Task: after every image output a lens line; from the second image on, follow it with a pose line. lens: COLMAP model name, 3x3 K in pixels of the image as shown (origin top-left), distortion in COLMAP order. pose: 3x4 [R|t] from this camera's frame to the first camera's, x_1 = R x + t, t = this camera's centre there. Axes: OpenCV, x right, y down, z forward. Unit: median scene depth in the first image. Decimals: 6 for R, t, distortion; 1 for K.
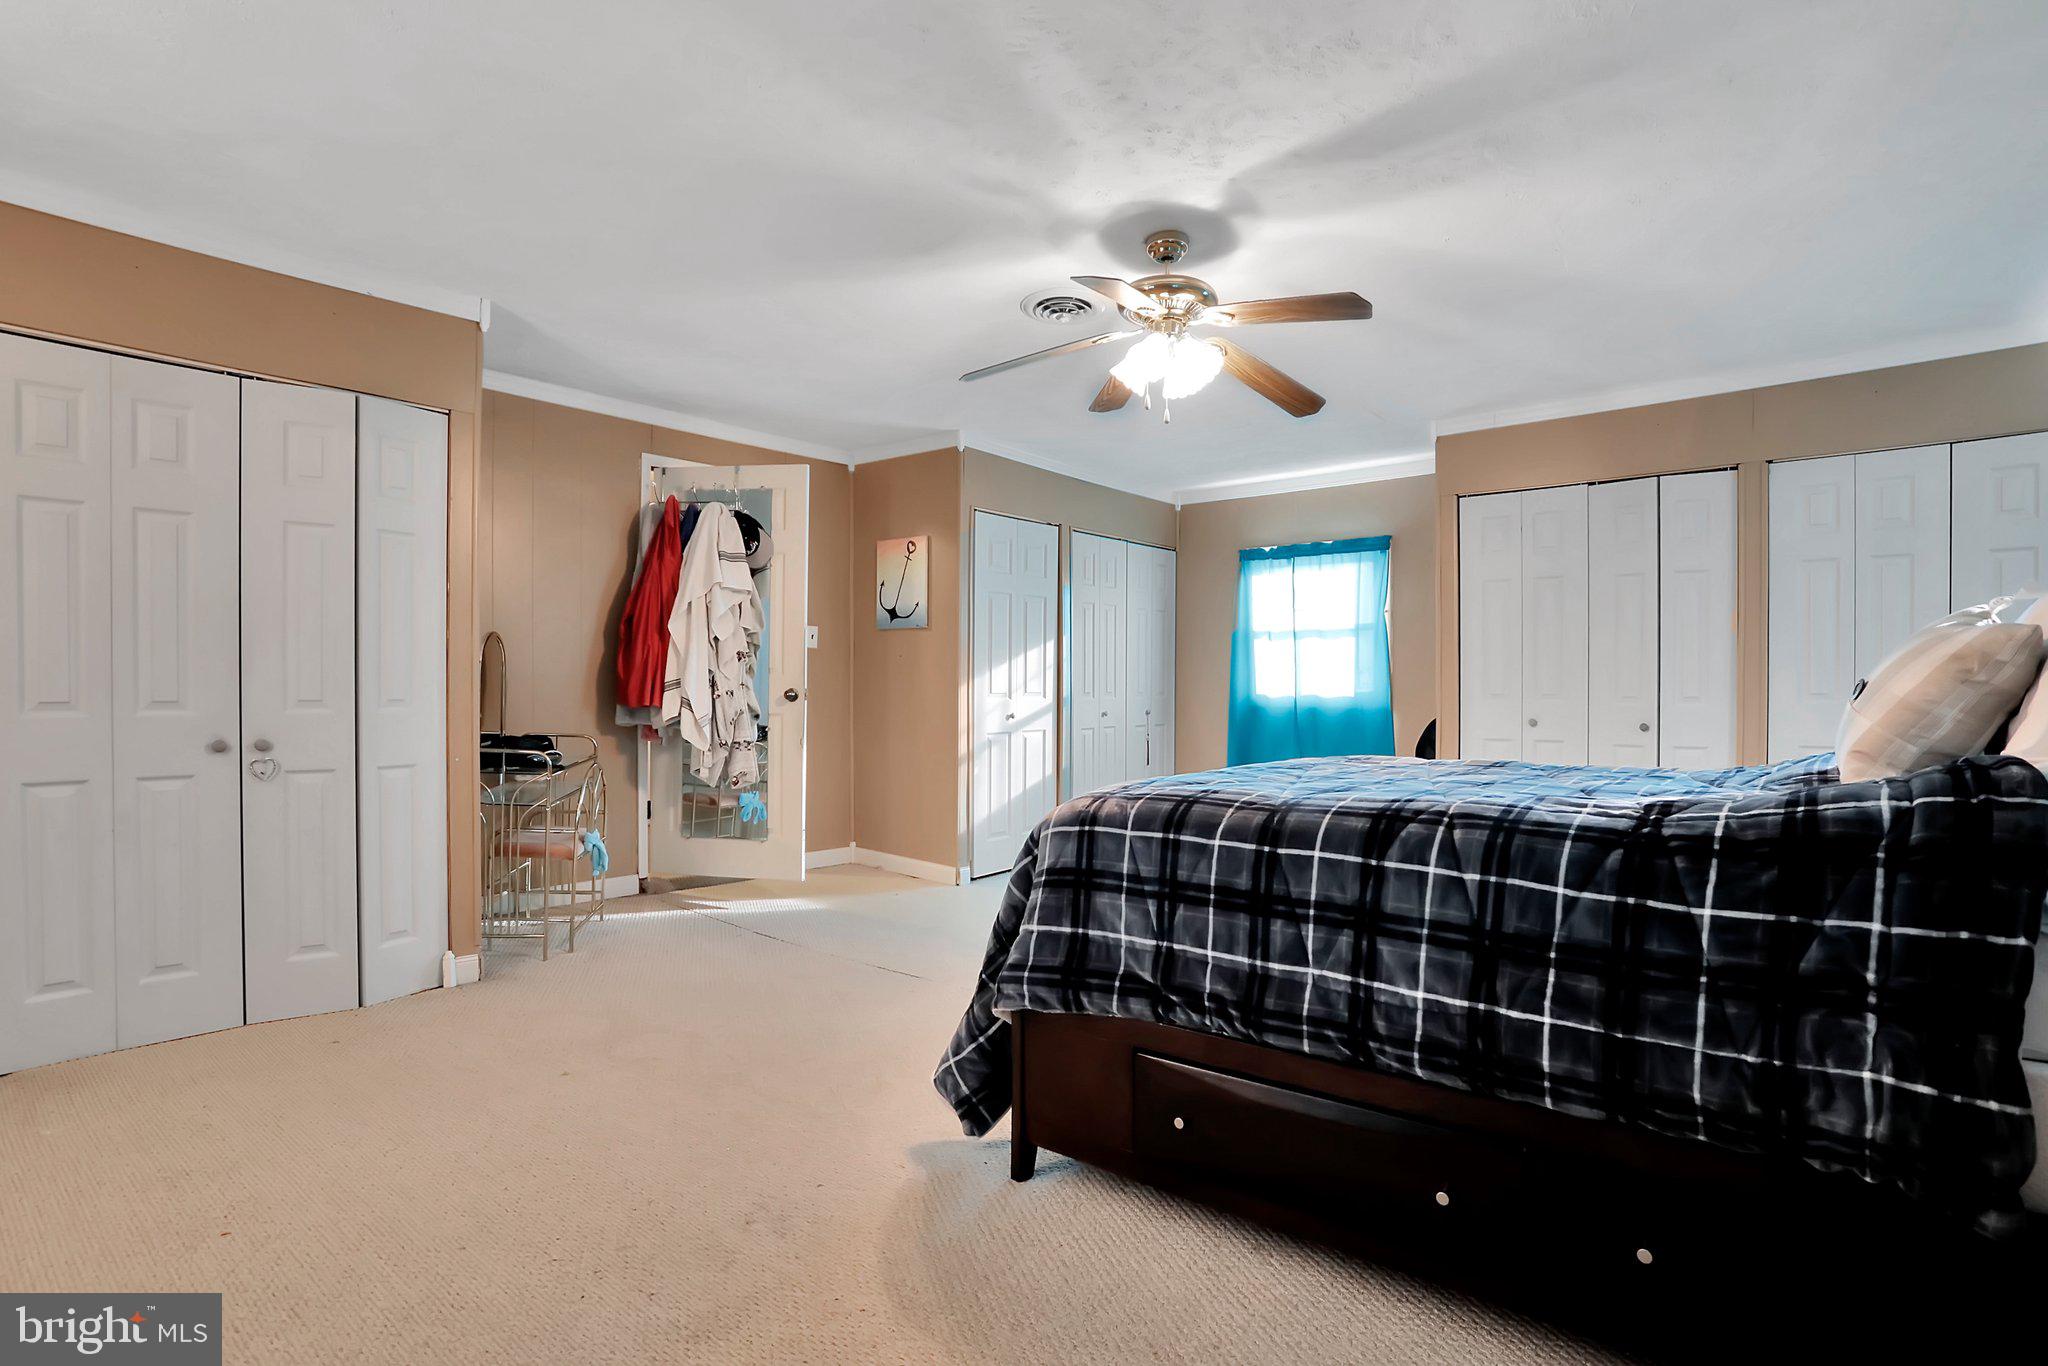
lens RADIAL K [[1028.2, 0, 1027.4], [0, 1028.2, 694.4], [0, 0, 1]] dist [-0.071284, 0.031021]
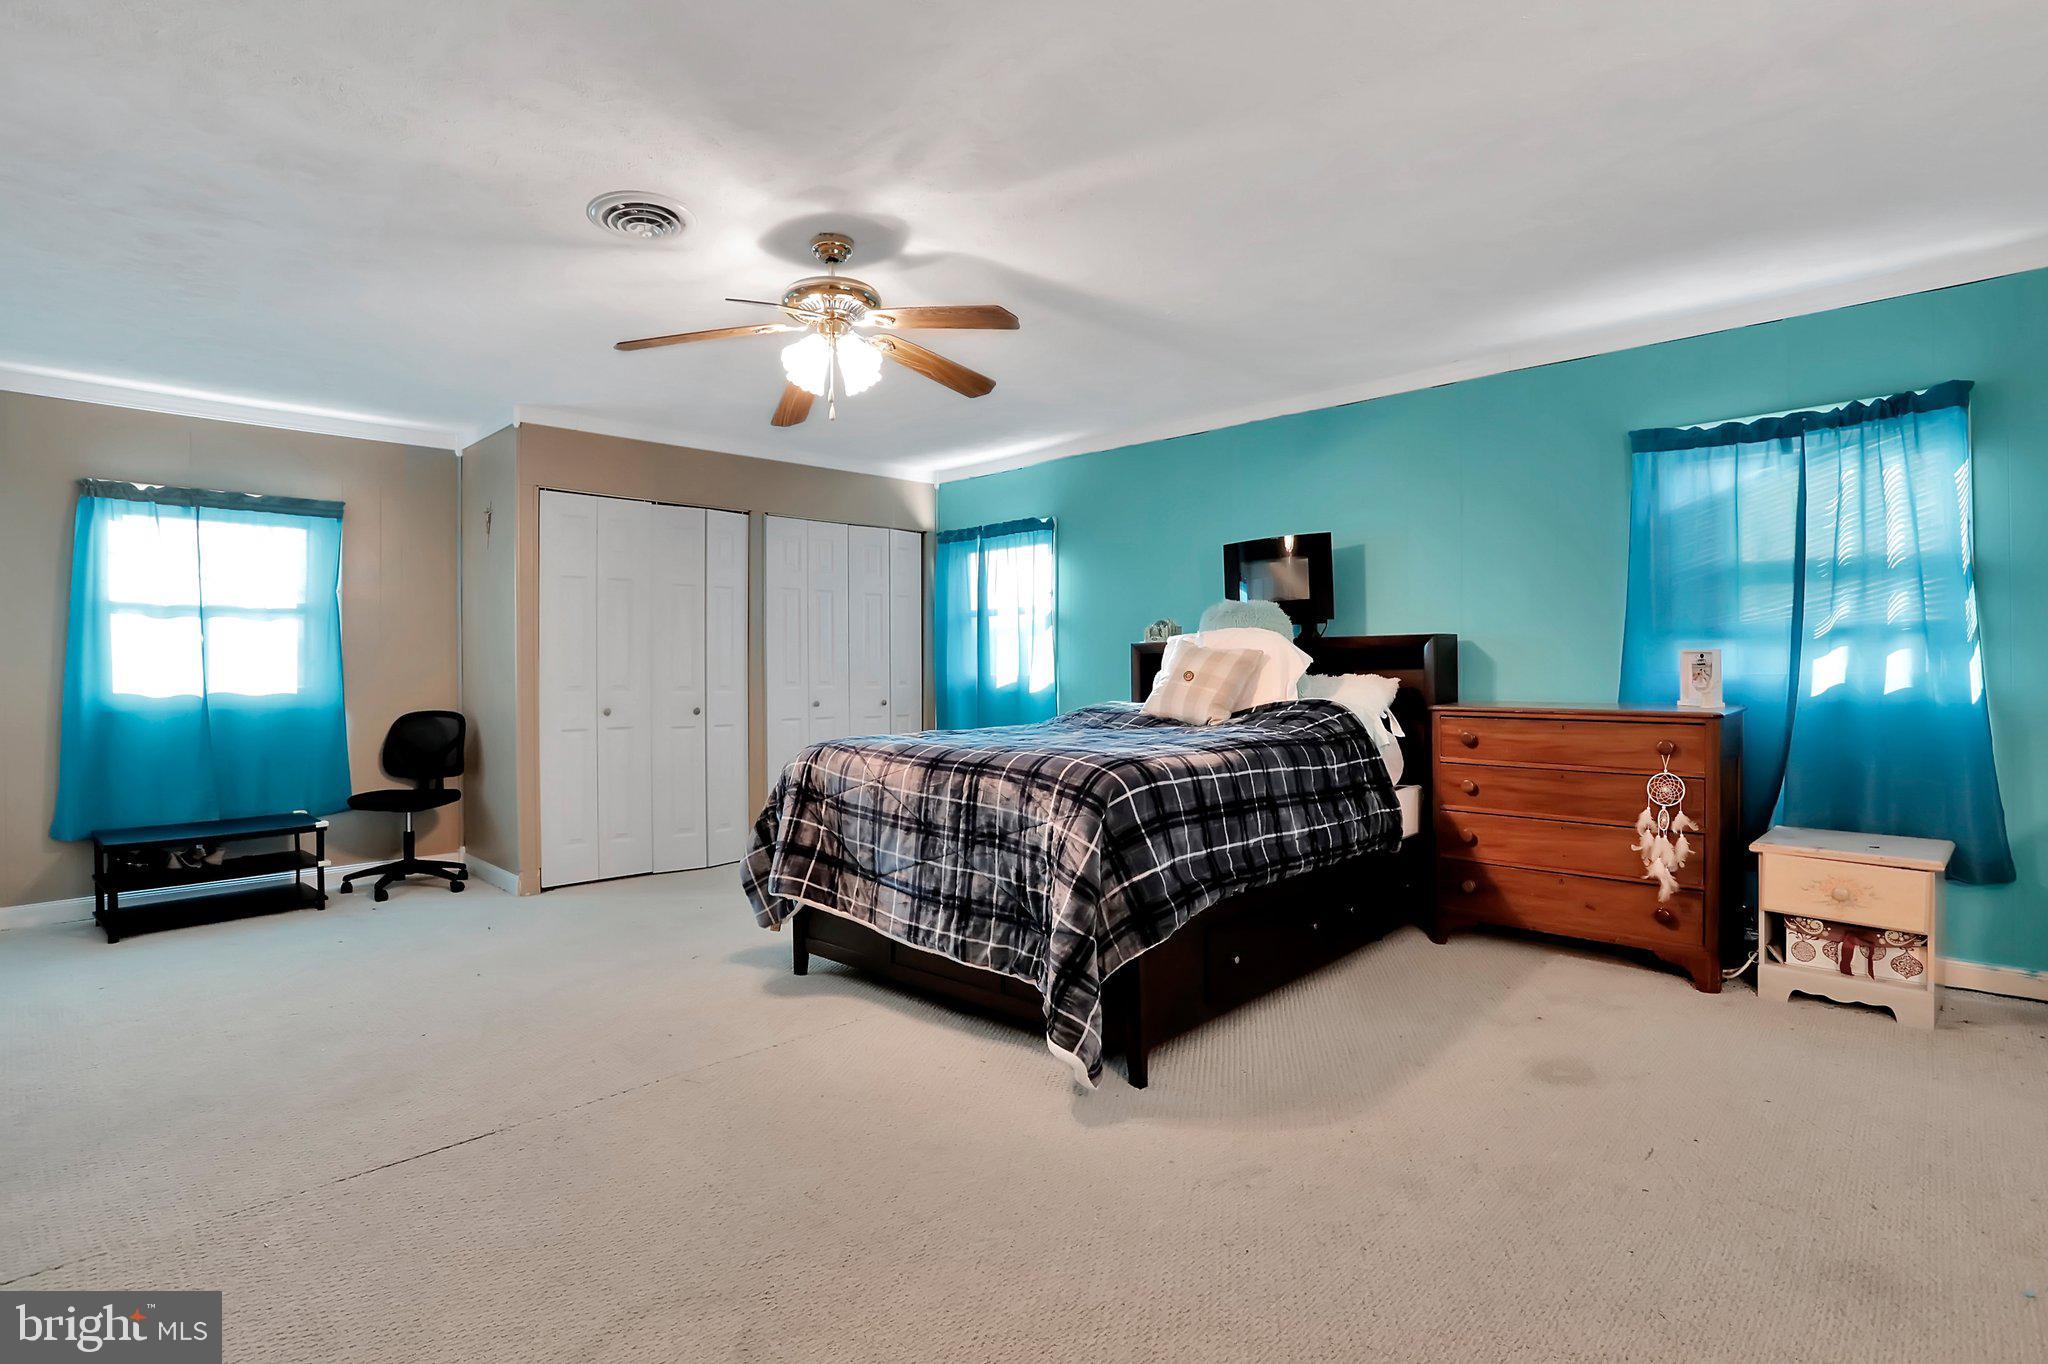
lens RADIAL K [[1028.2, 0, 1027.4], [0, 1028.2, 693.4], [0, 0, 1]] dist [-0.071284, 0.031021]
pose [[0.047579, -0.021317, 0.998640, -0.451233], [0.011671, 0.999716, 0.020784, -0.007804], [-0.998799, 0.010666, 0.047814, 0.389846]]
